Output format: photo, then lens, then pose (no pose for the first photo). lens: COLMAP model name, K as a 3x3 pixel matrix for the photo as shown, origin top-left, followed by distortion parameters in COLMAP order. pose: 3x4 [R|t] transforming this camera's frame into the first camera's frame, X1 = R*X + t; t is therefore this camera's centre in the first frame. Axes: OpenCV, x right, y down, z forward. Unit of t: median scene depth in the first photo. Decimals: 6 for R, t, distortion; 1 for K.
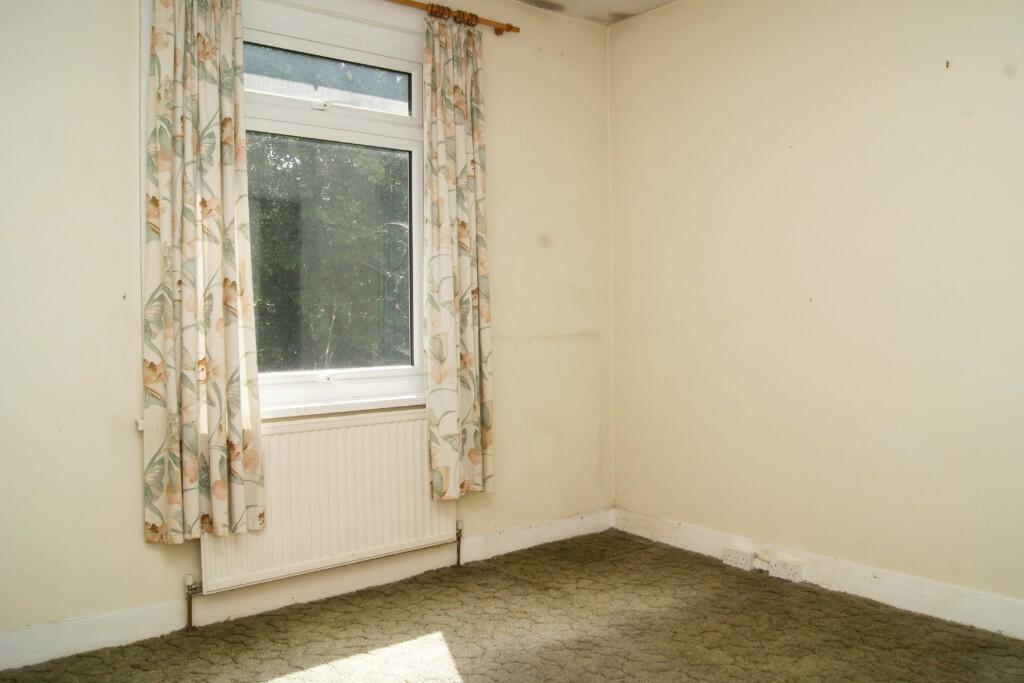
lens RADIAL K [[823.0, 0, 517.9], [0, 823.0, 340.1], [0, 0, 1]] dist [-0.082096, 0.015679]
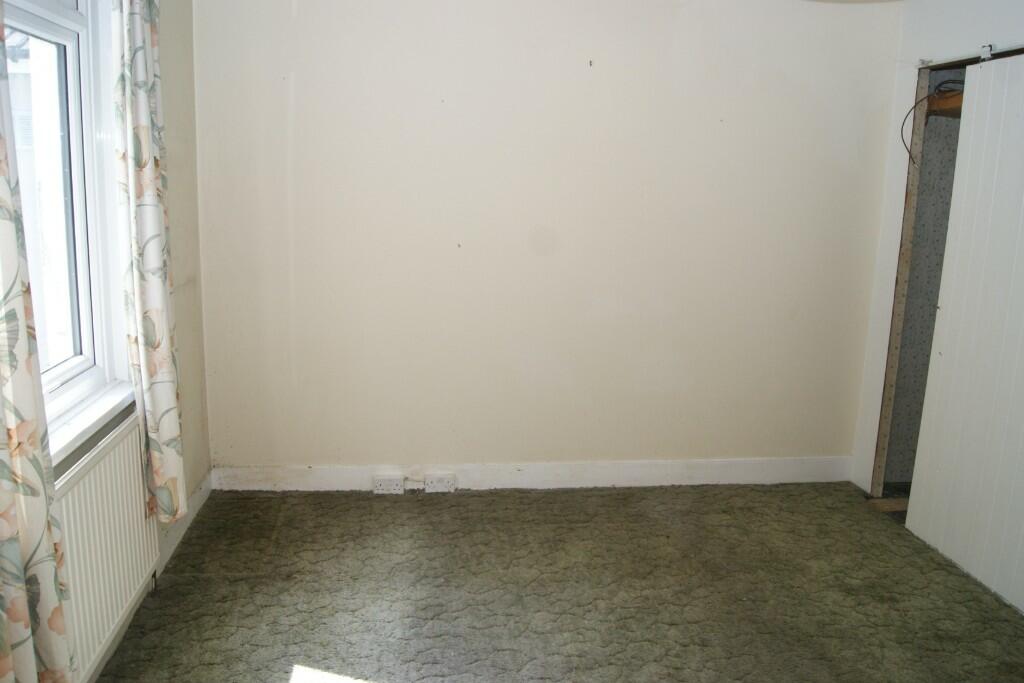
lens RADIAL K [[823.0, 0, 516.3], [0, 823.0, 342.8], [0, 0, 1]] dist [-0.082096, 0.015679]
pose [[0.524042, -0.142724, 0.839648, -0.569726], [-0.006581, 0.985151, 0.171564, -0.113045], [-0.851667, -0.095432, 0.515322, 0.345269]]
